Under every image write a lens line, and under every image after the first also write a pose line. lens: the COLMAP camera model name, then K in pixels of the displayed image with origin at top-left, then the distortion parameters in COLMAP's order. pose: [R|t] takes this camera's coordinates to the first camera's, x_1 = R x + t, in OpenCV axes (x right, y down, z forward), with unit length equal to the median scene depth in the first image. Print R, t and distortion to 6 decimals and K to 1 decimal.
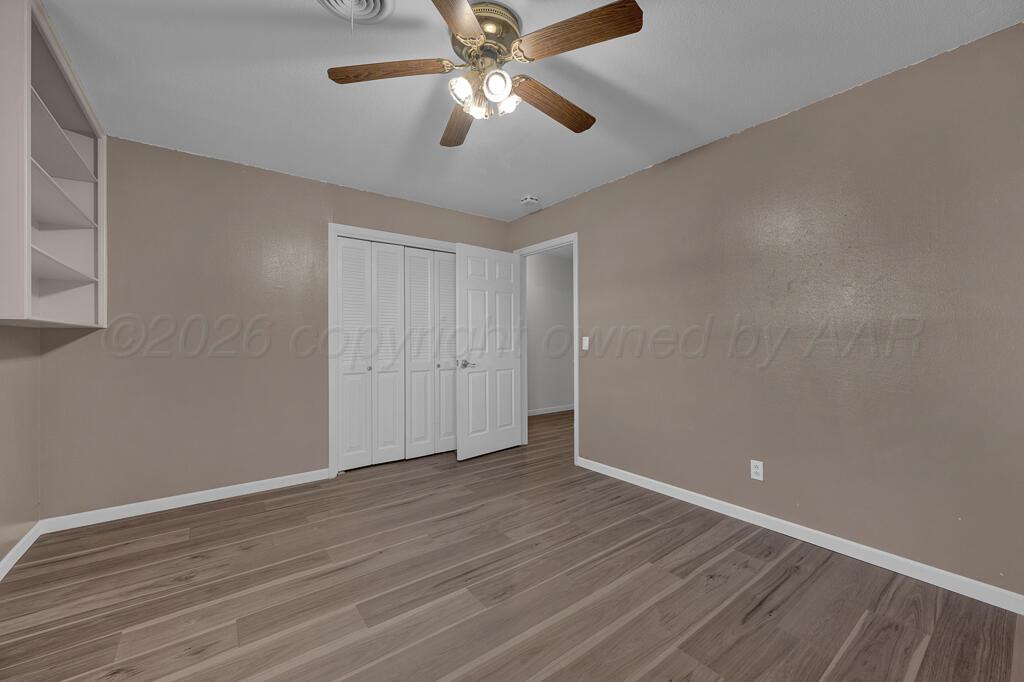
lens RADIAL K [[407.8, 0, 511.4], [0, 407.8, 337.8], [0, 0, 1]] dist [0.002706, -0.000075]
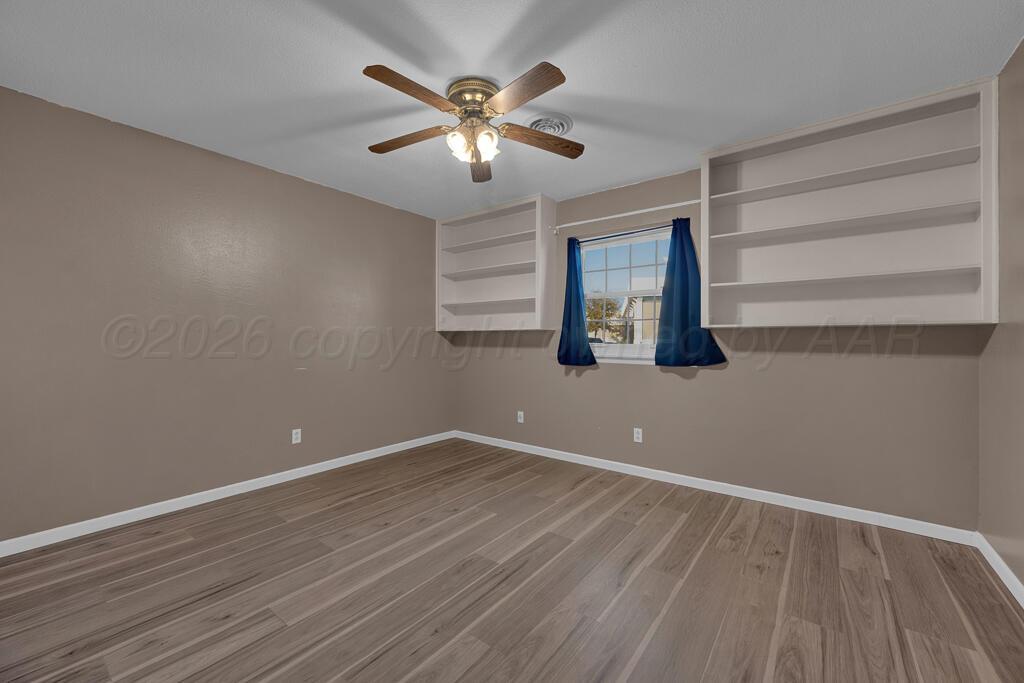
lens RADIAL K [[407.8, 0, 515.7], [0, 407.8, 341.3], [0, 0, 1]] dist [0.002706, -0.000075]
pose [[-0.962367, 0.004223, -0.271719, 0.139364], [0.002946, 0.999983, 0.005108, 0.006664], [0.271736, 0.004116, -0.962363, 2.001168]]
